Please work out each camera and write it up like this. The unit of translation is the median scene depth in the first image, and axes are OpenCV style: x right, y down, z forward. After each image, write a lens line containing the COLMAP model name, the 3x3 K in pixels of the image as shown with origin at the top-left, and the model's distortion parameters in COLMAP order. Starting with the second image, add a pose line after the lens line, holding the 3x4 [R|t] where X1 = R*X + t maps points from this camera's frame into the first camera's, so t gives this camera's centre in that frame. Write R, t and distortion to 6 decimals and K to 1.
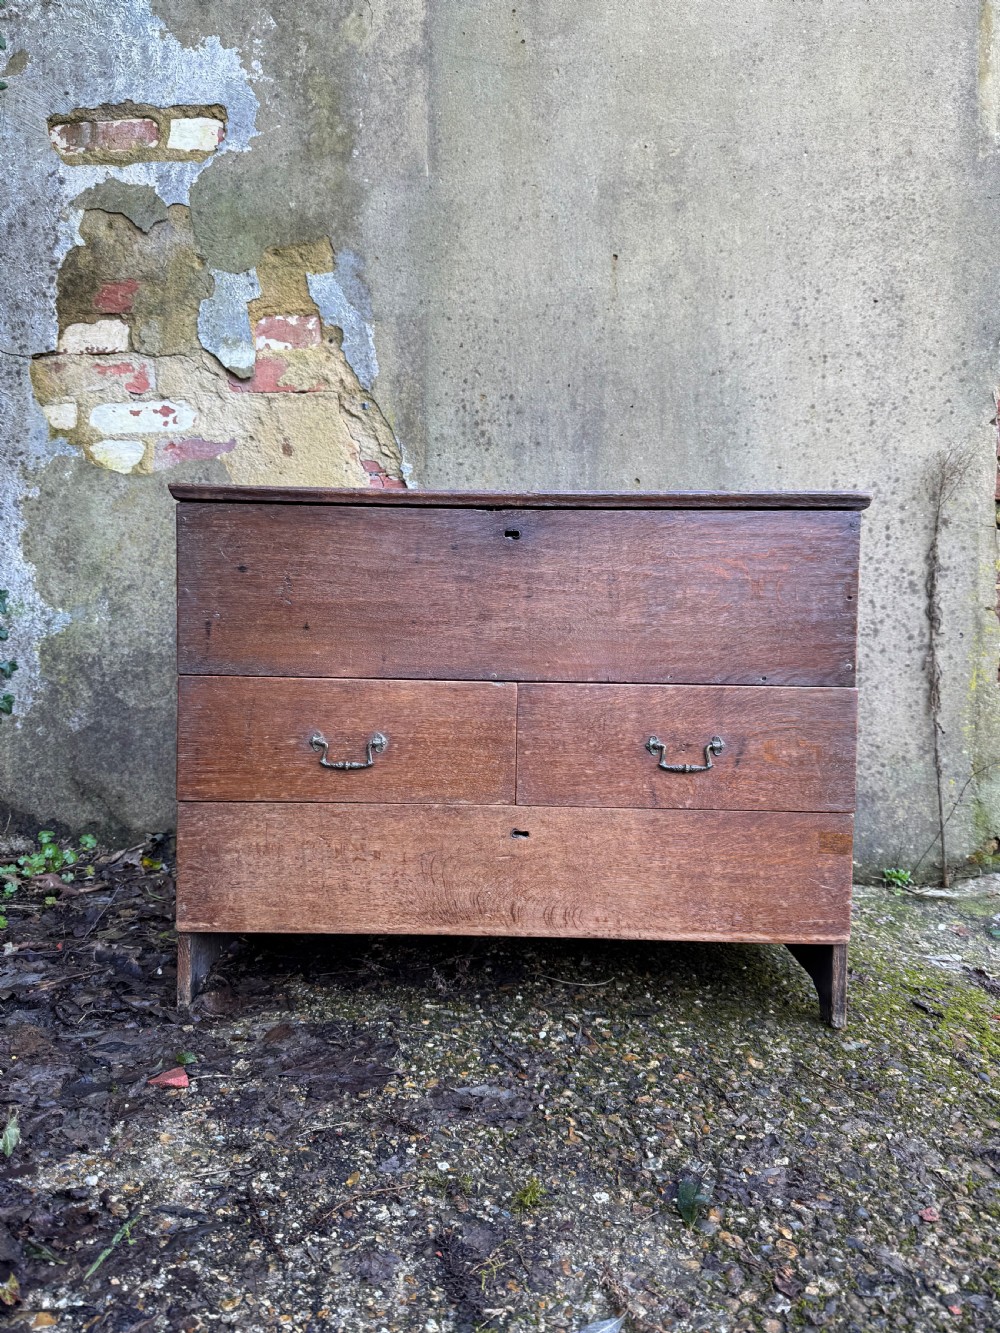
lens RADIAL K [[960.2, 0, 500.9], [0, 960.2, 667.6], [0, 0, 1]] dist [-0.002909, -0.013675]
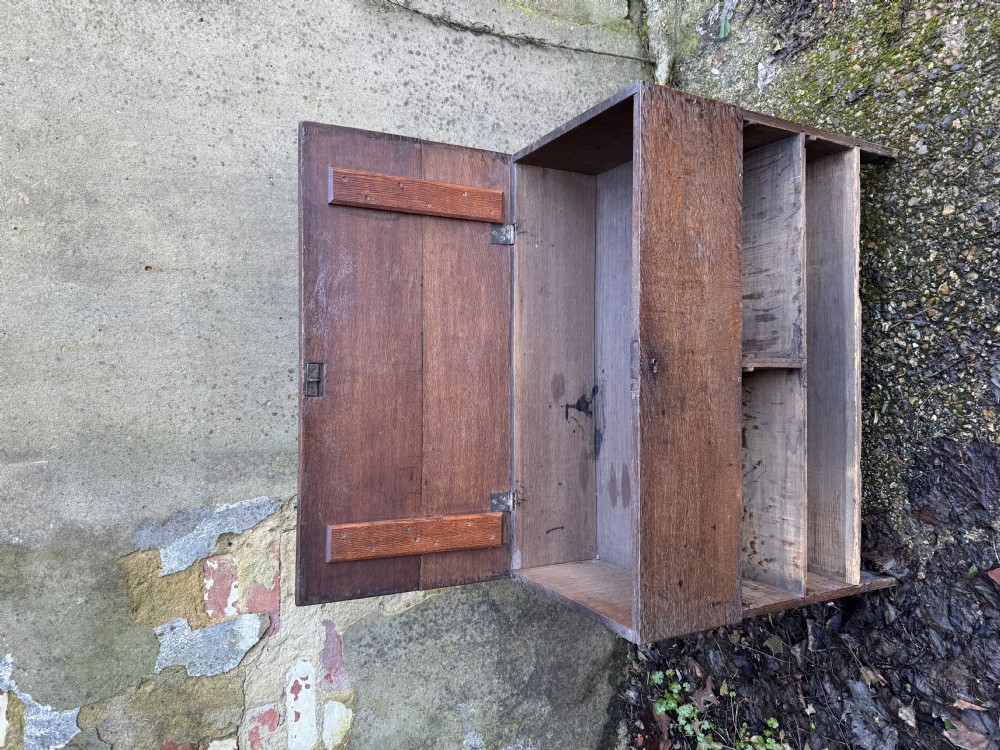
lens RADIAL K [[720.3, 0, 496.8], [0, 720.3, 373.3], [0, 0, 1]] dist [-0.002909, -0.013675]
pose [[-0.013388, -0.999825, 0.013048, -0.007959], [0.888737, -0.005918, 0.458379, -0.740263], [-0.458222, 0.017733, 0.888661, 0.277040]]
